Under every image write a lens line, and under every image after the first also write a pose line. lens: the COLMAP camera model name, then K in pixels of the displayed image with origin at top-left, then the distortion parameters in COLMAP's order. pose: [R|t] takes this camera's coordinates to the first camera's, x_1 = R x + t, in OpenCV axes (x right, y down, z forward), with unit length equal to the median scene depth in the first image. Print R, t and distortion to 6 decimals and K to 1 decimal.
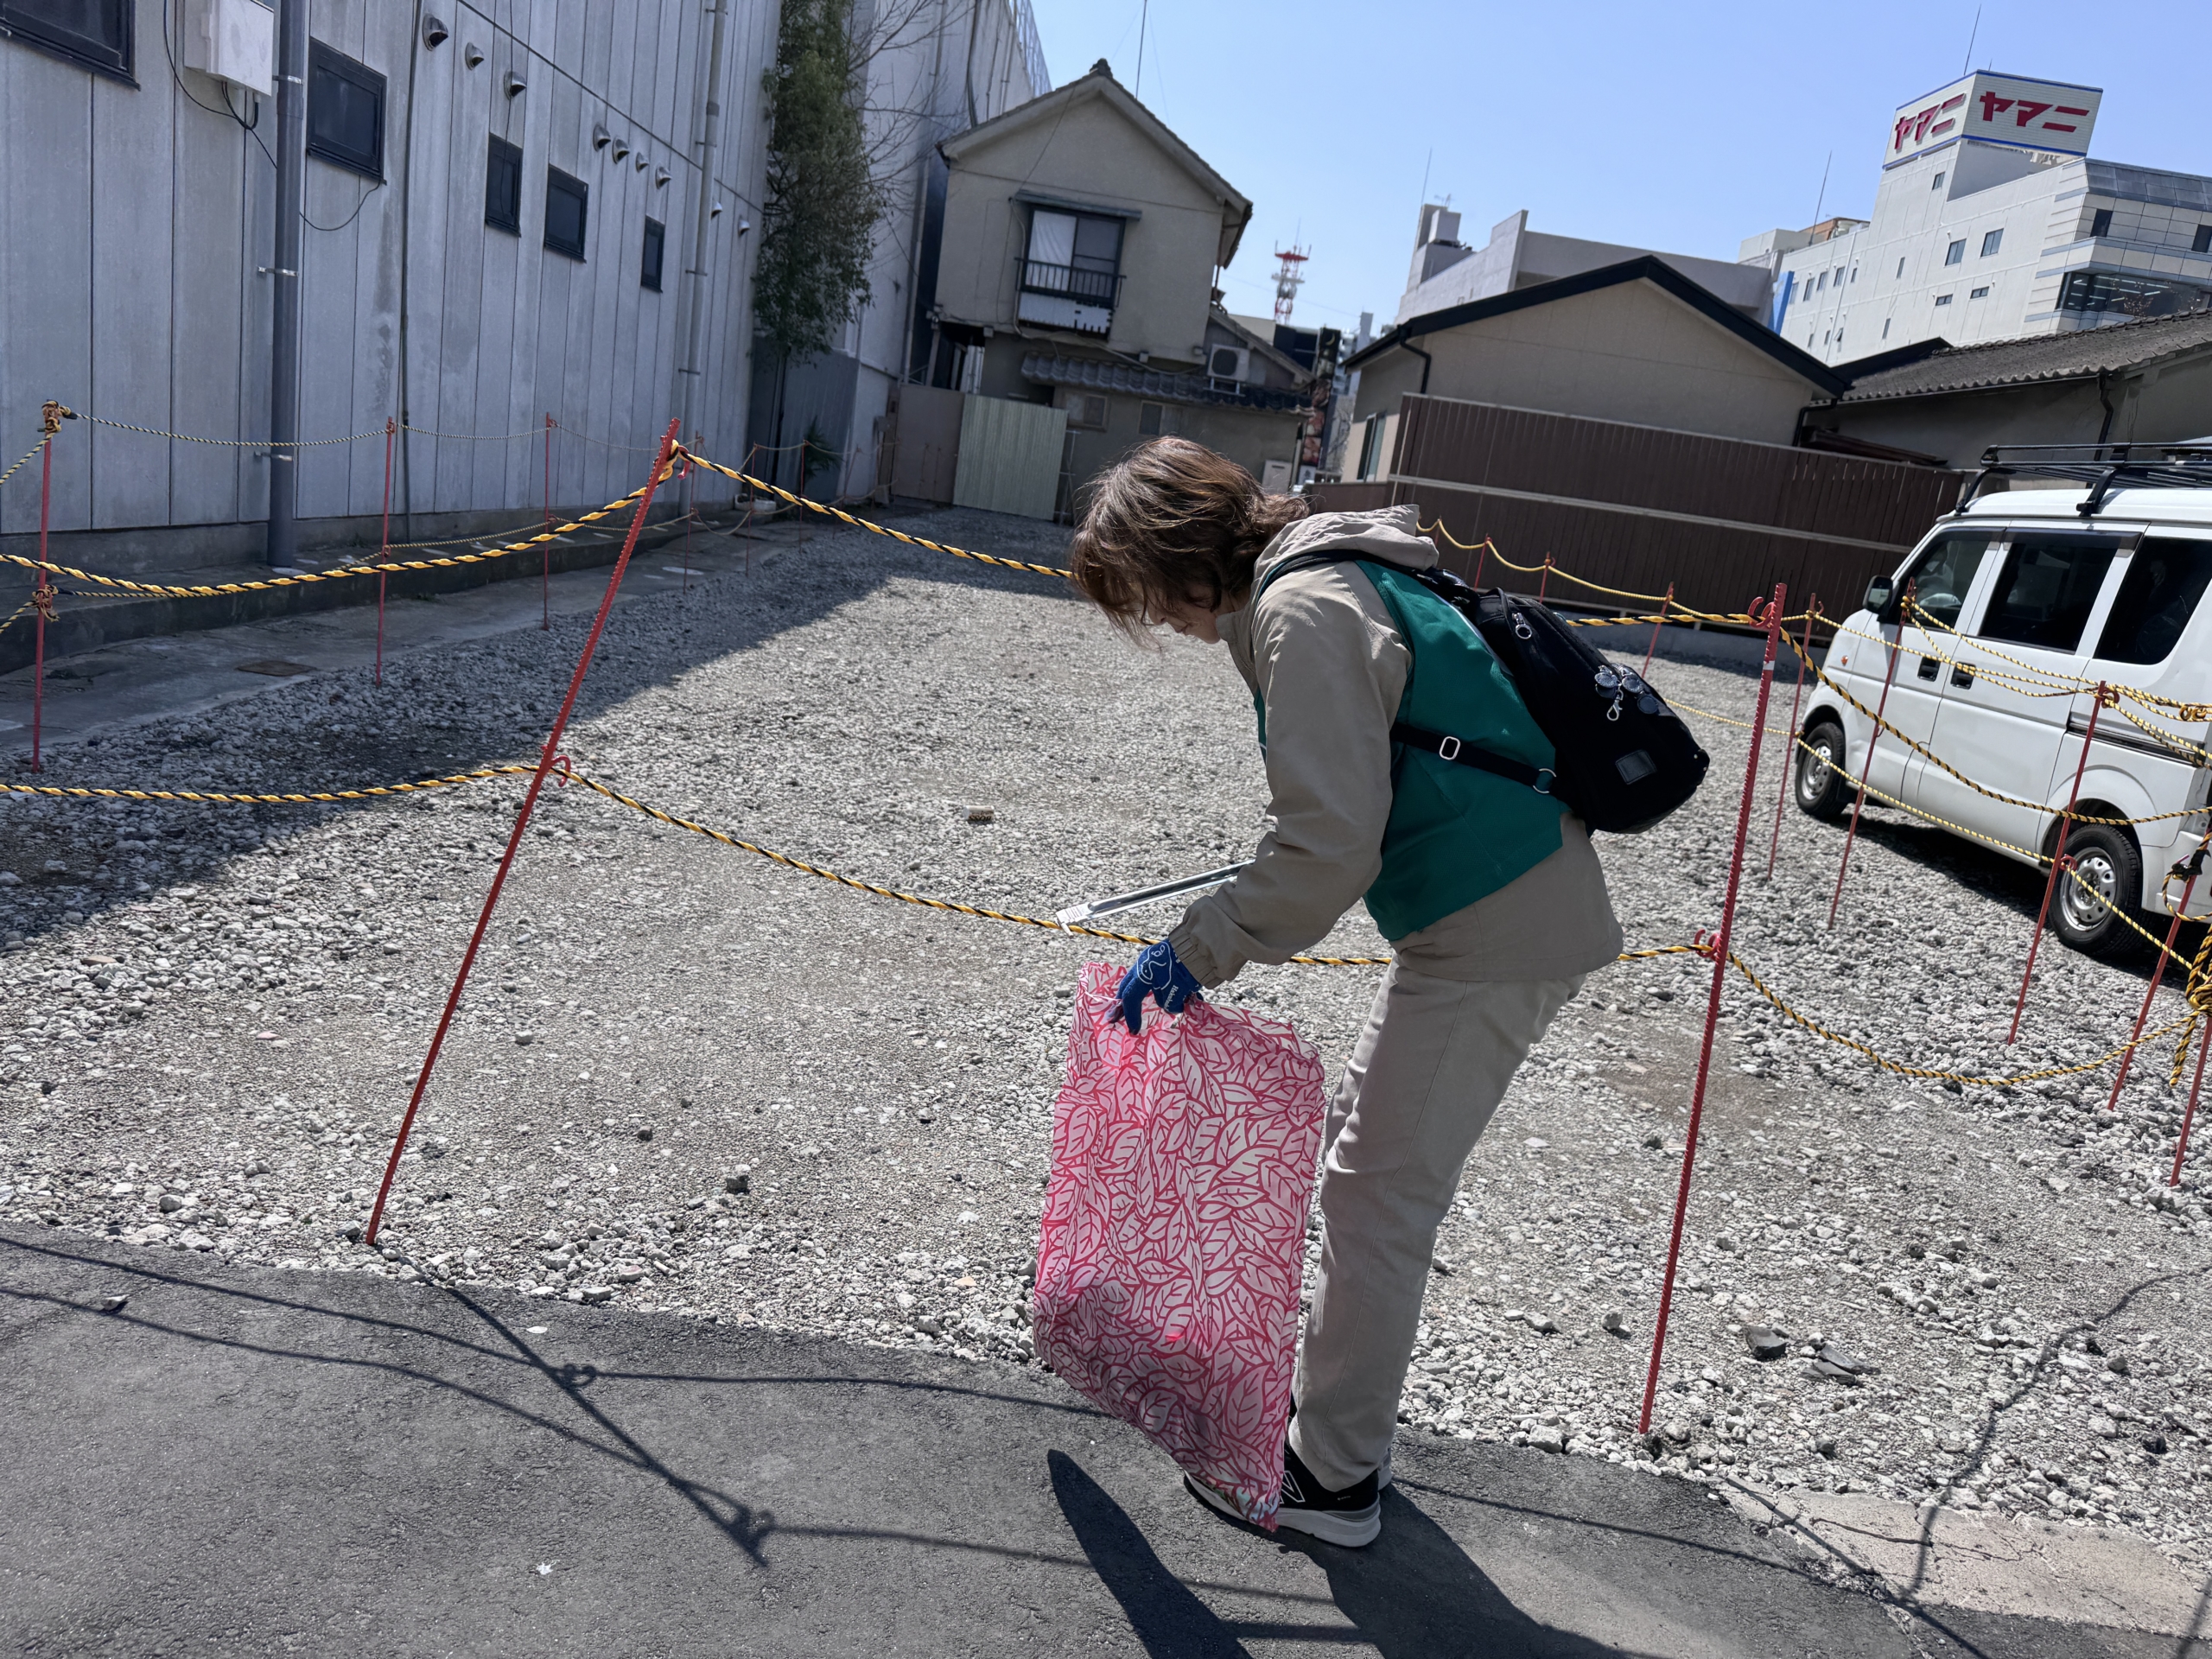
lens RADIAL K [[1508.2, 0, 1106.0], [0, 1508.2, 829.5], [0, 0, 1]] dist [-0.010218, -0.005156]
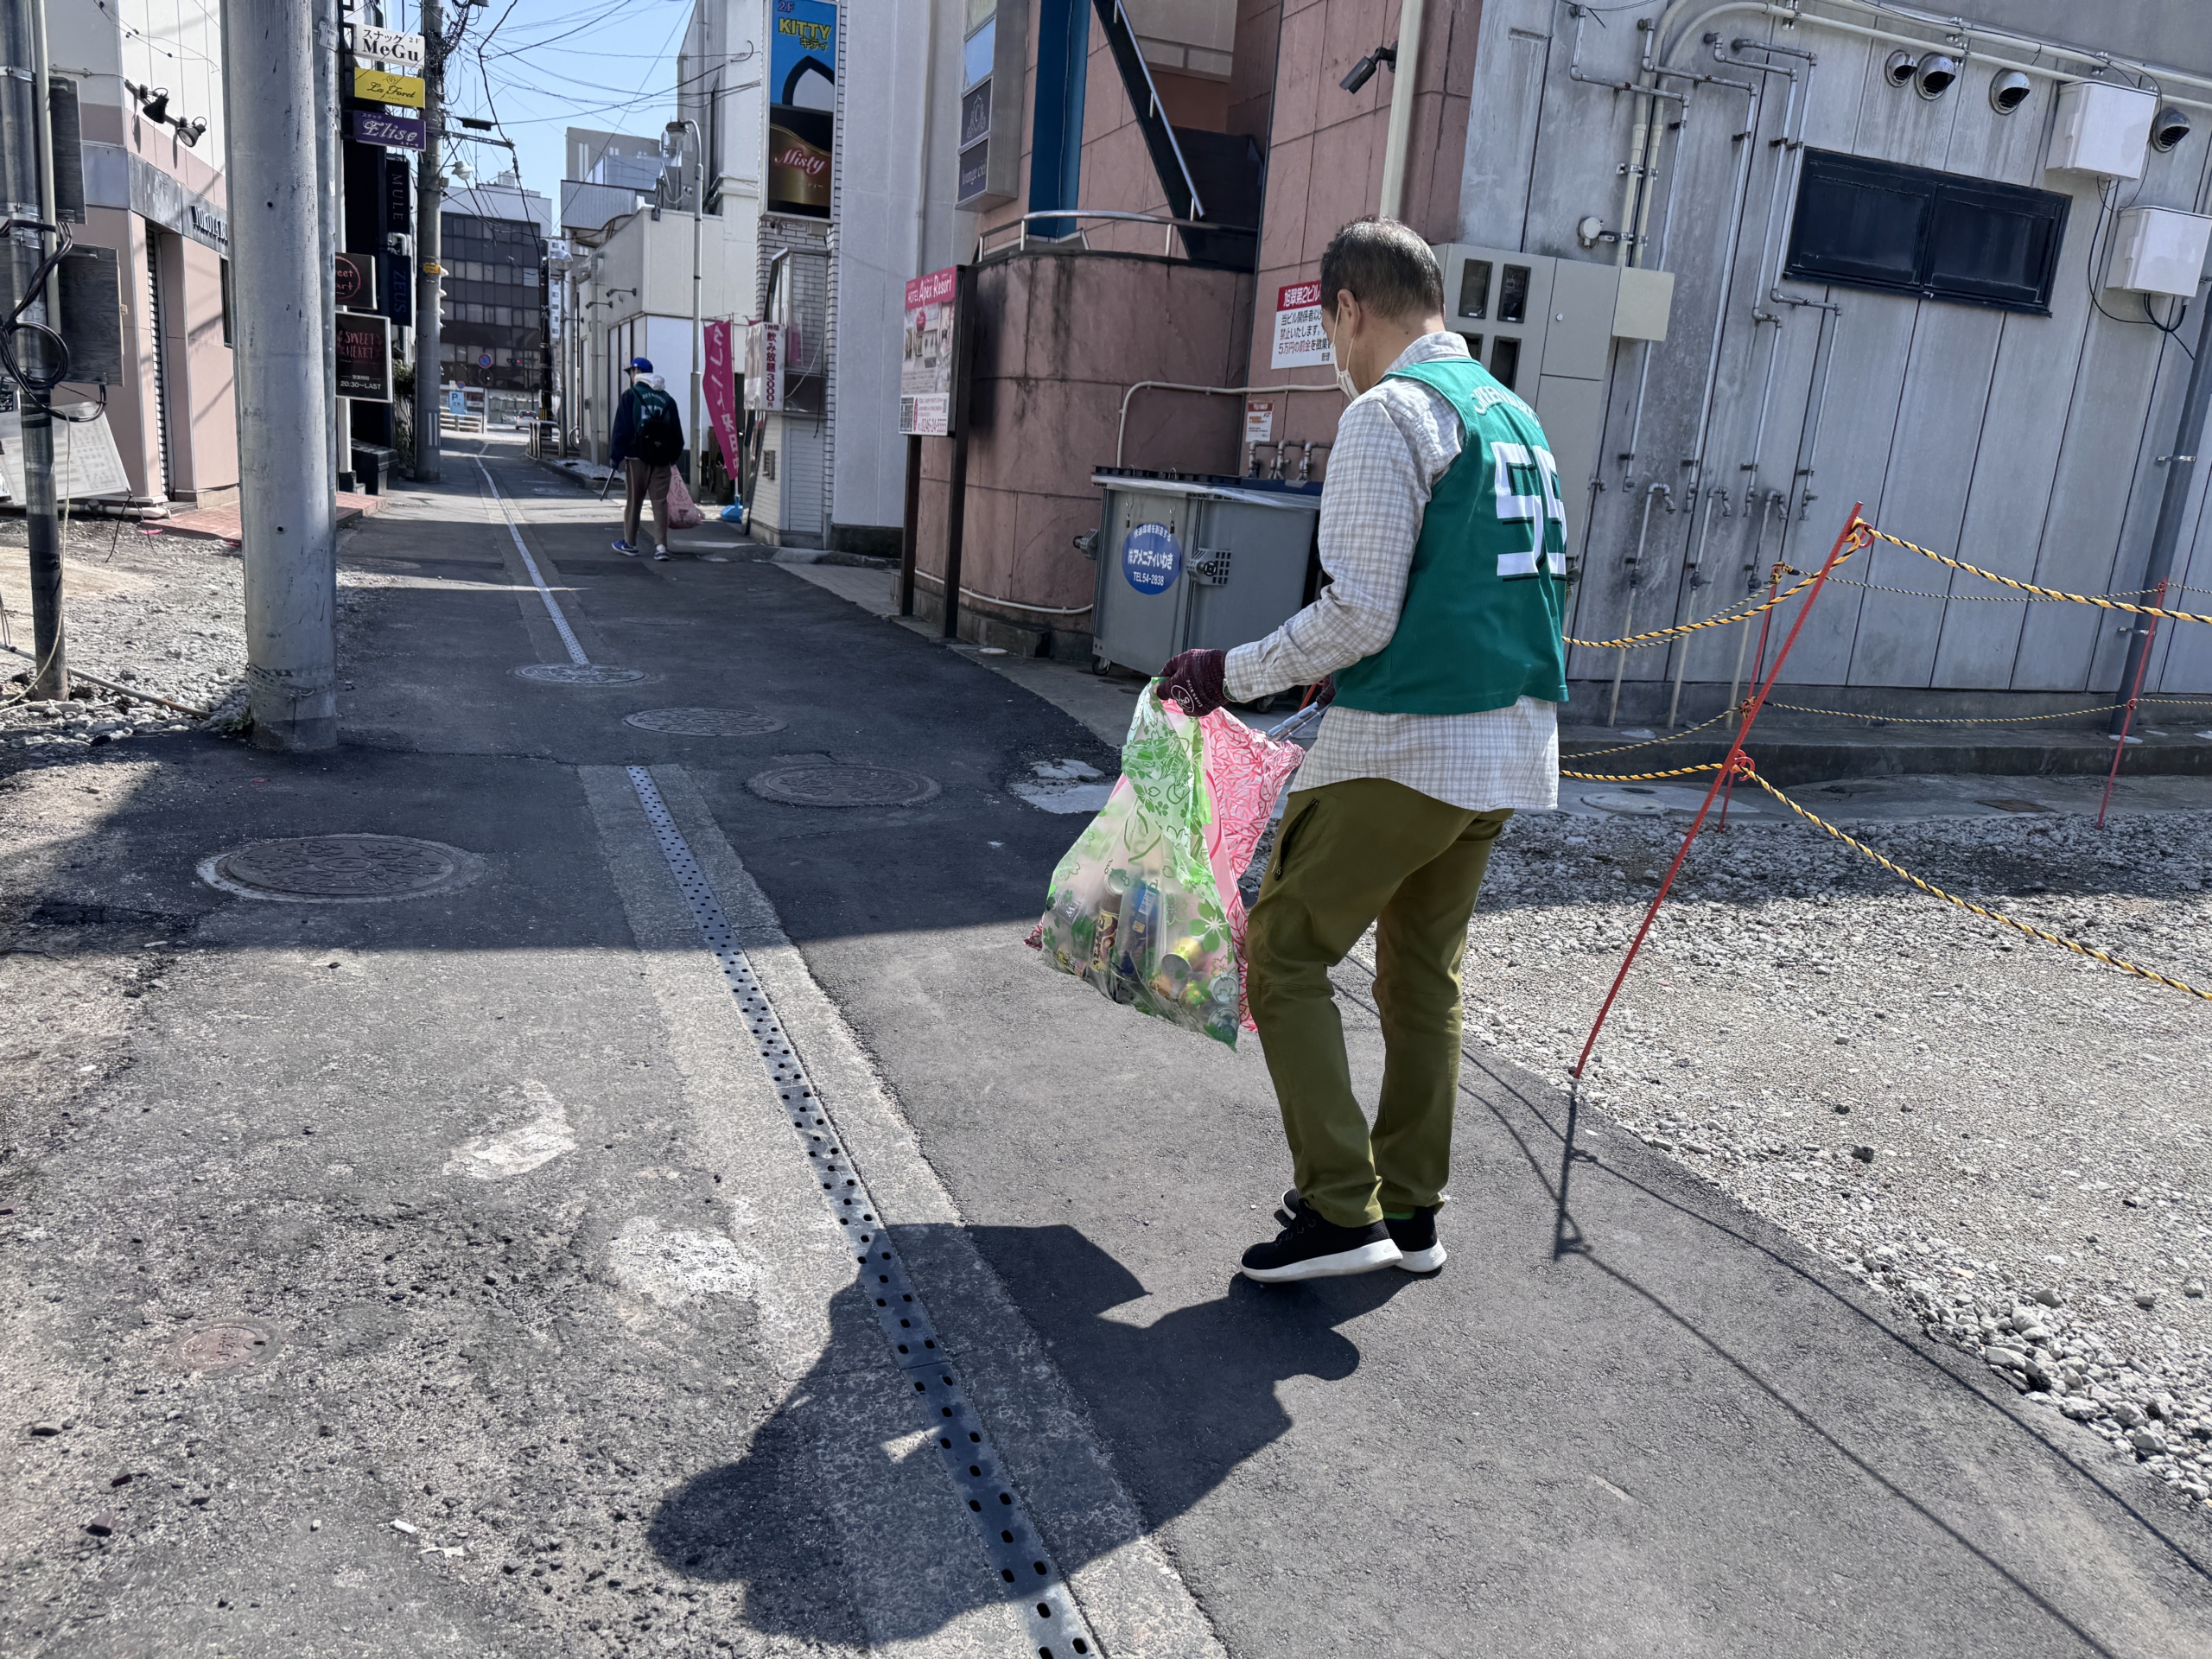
lens RADIAL K [[1524.9, 0, 1106.0], [0, 1524.9, 829.5], [0, 0, 1]] dist [-0.069574, 0.000929]
pose [[0.361314, 0.092376, -0.927857, 0.480589], [-0.216044, 0.976296, 0.013069, 0.085475], [0.907071, 0.195736, 0.372707, -0.002010]]
